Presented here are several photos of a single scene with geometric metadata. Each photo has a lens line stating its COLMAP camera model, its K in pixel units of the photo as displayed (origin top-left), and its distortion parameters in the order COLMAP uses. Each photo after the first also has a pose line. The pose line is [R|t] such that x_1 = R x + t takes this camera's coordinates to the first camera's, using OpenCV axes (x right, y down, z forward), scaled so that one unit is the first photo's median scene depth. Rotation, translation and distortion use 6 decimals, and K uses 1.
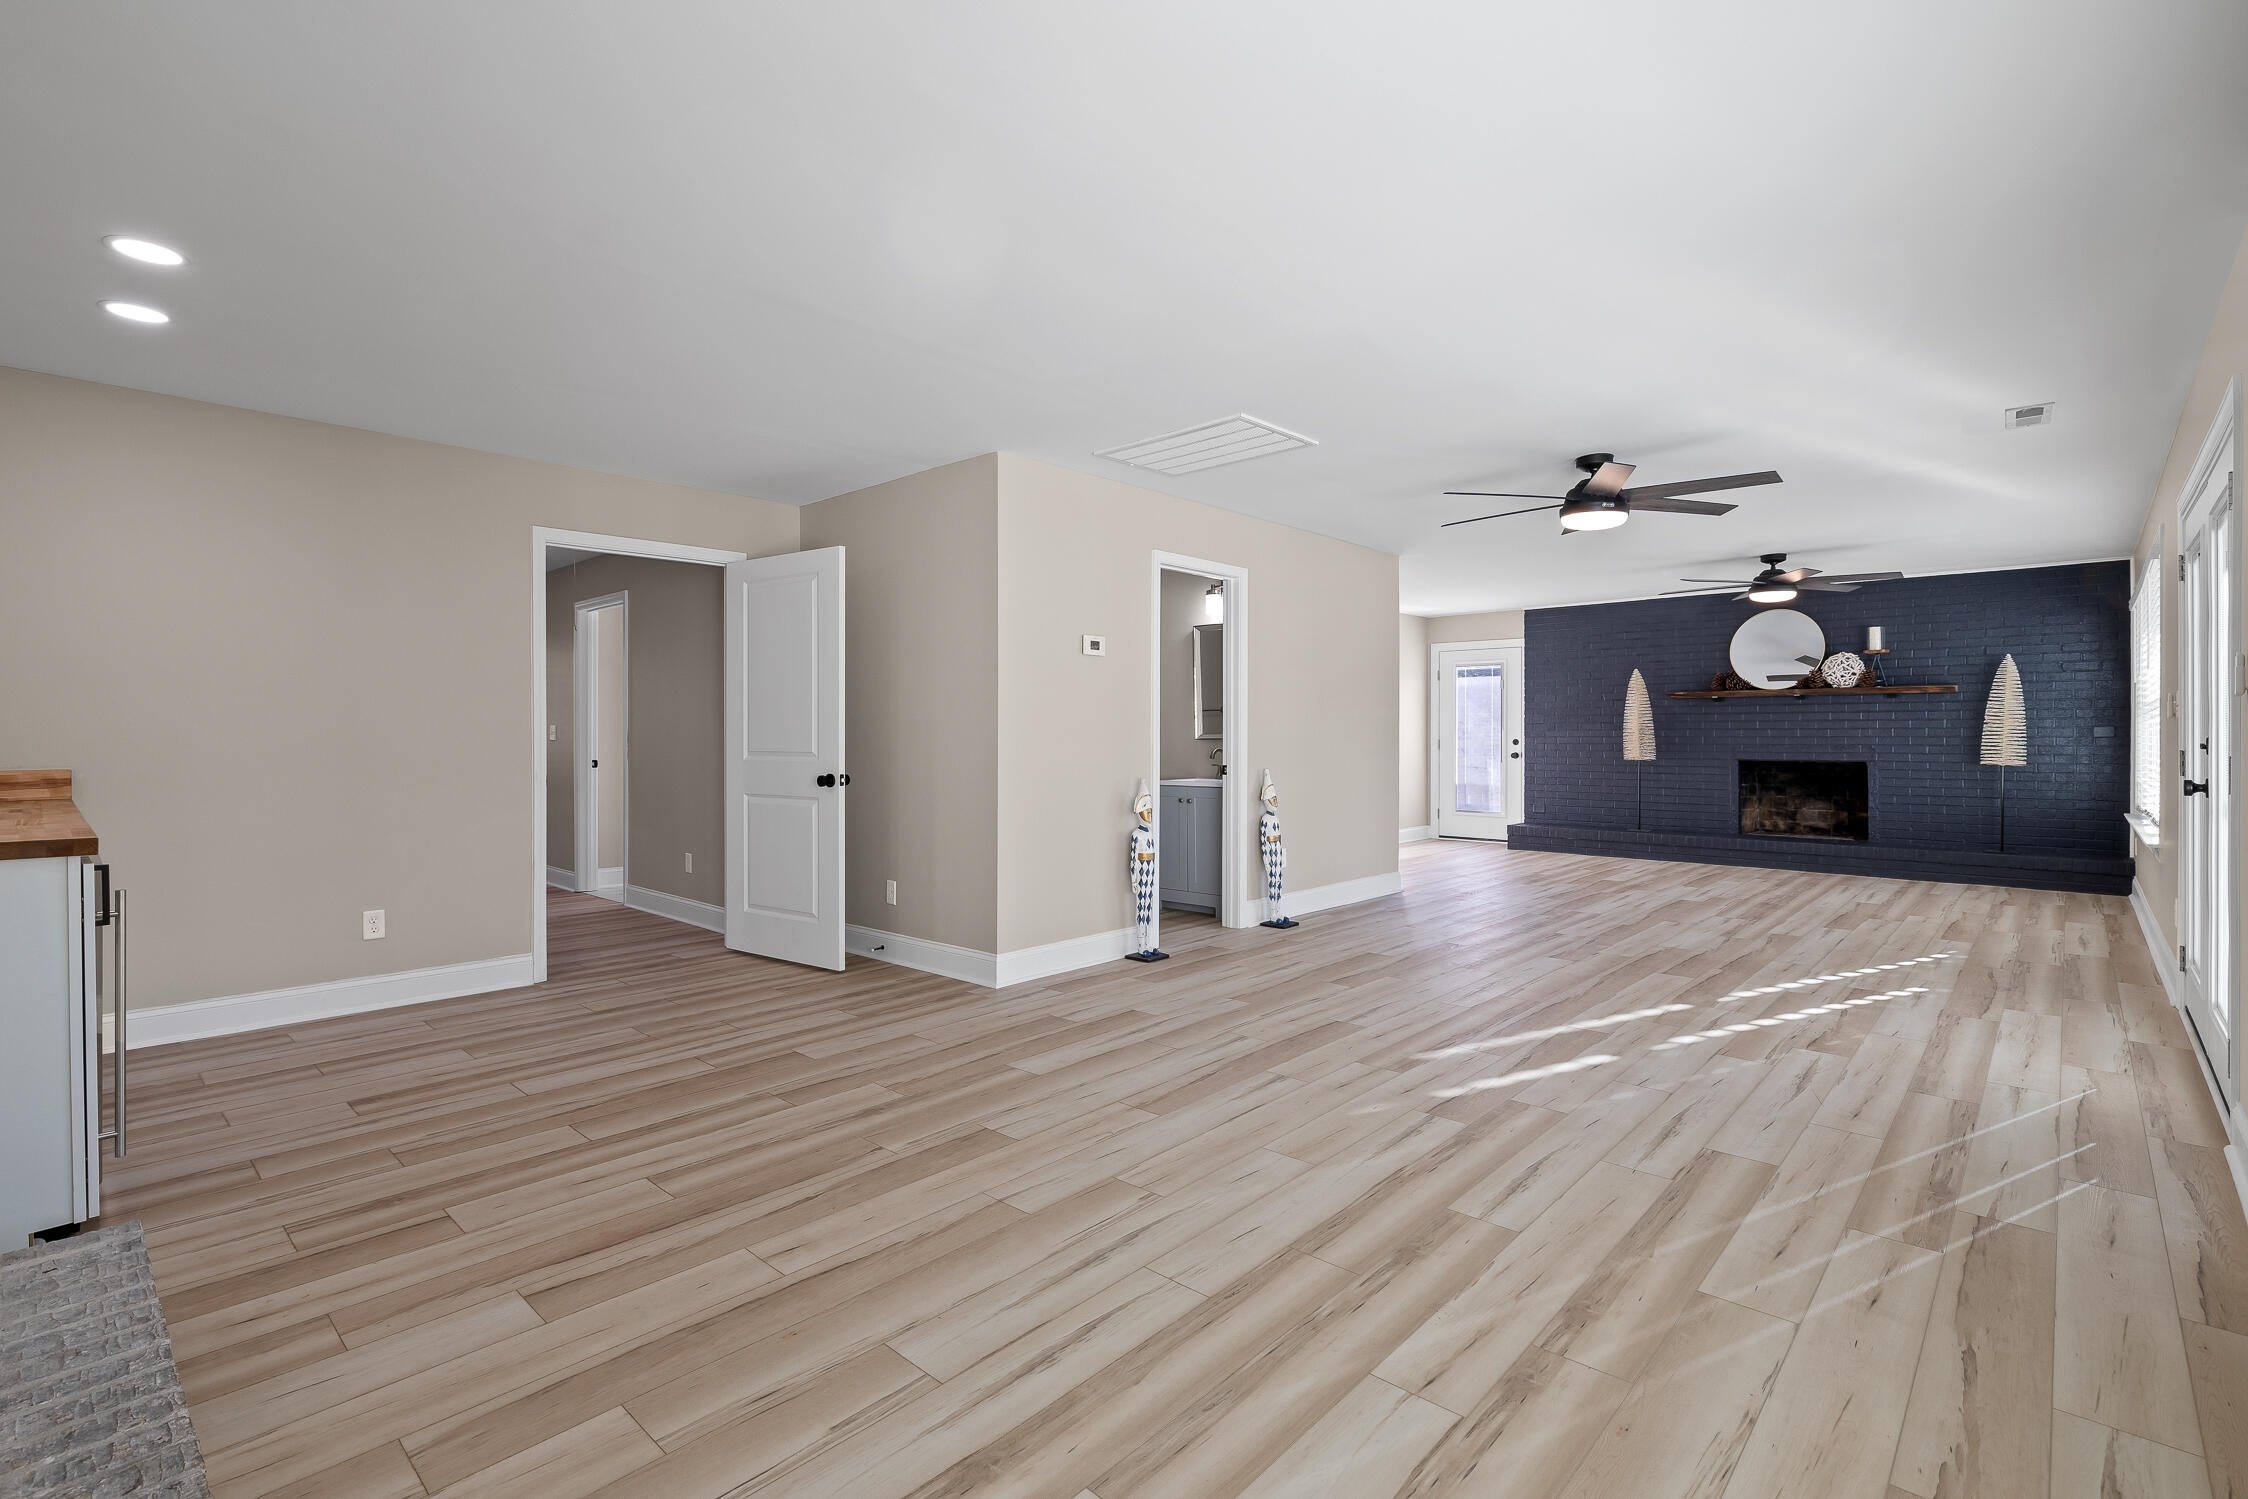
lens RADIAL K [[1024.8, 0, 1118.0], [0, 1024.8, 739.0], [0, 0, 1]] dist [0.001771, 0.000274]
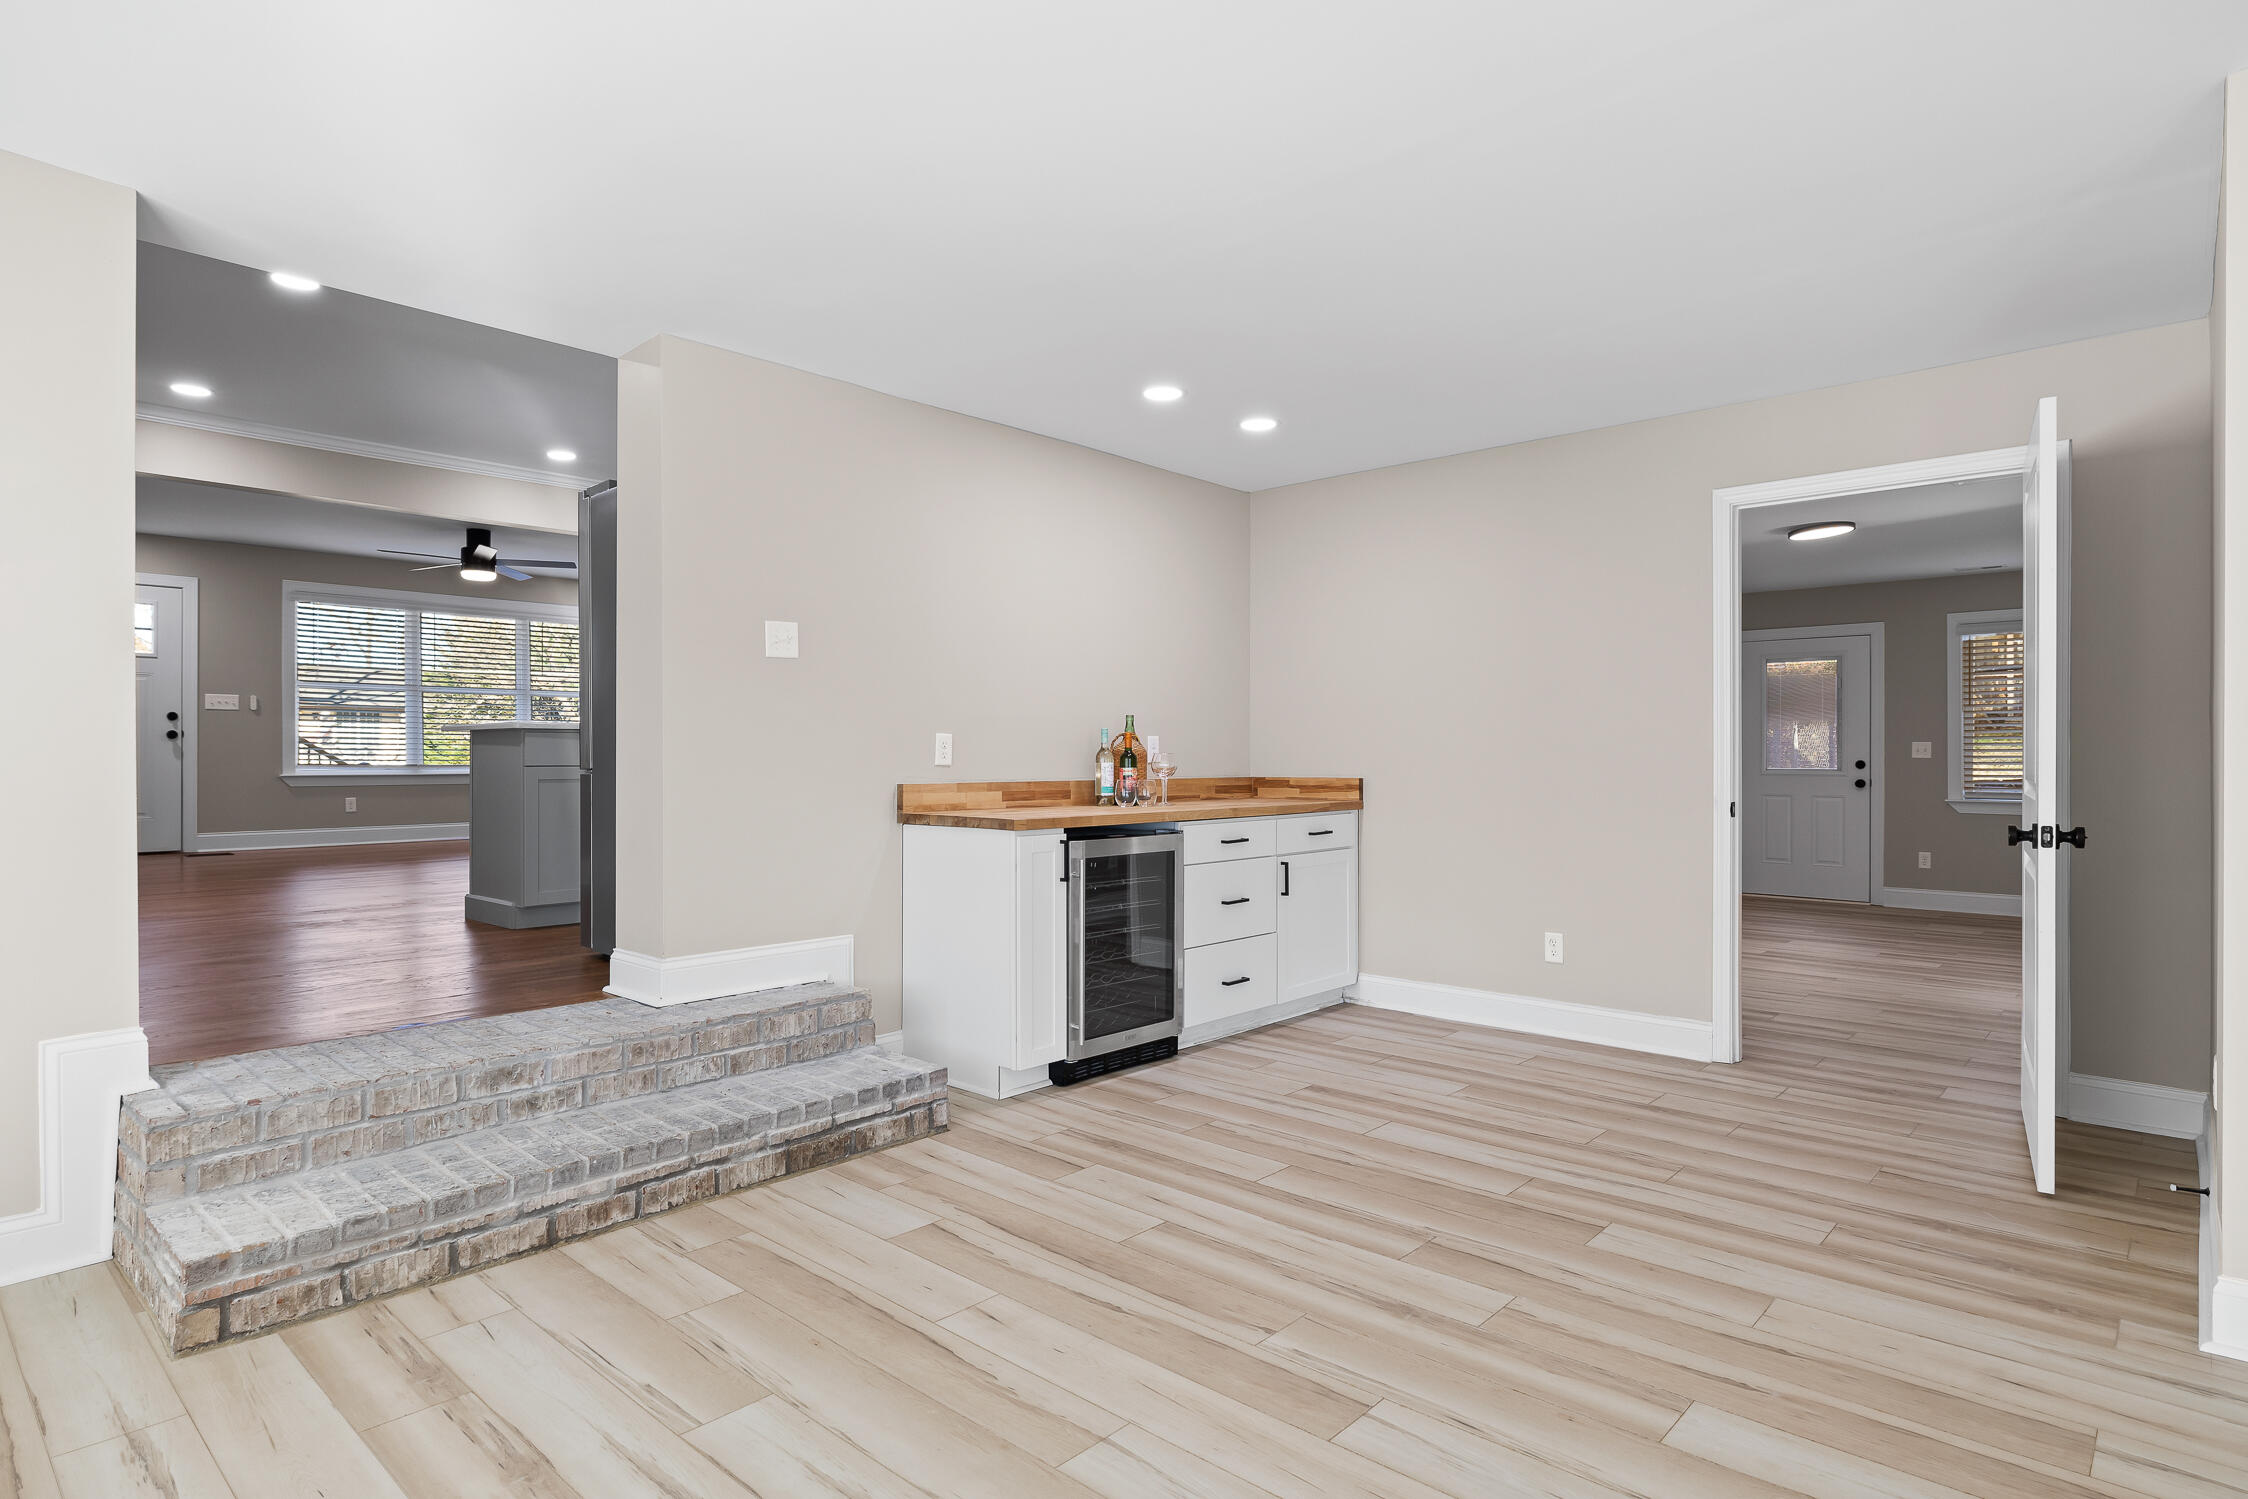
lens RADIAL K [[1199.1, 0, 1134.3], [0, 1199.1, 752.7], [0, 0, 1]] dist [0.001042, 0.000308]
pose [[0.011166, 0.002173, -0.999935, 0.569043], [-0.001342, 0.999997, 0.002158, -0.006023], [0.999937, 0.001317, 0.011169, 0.845043]]
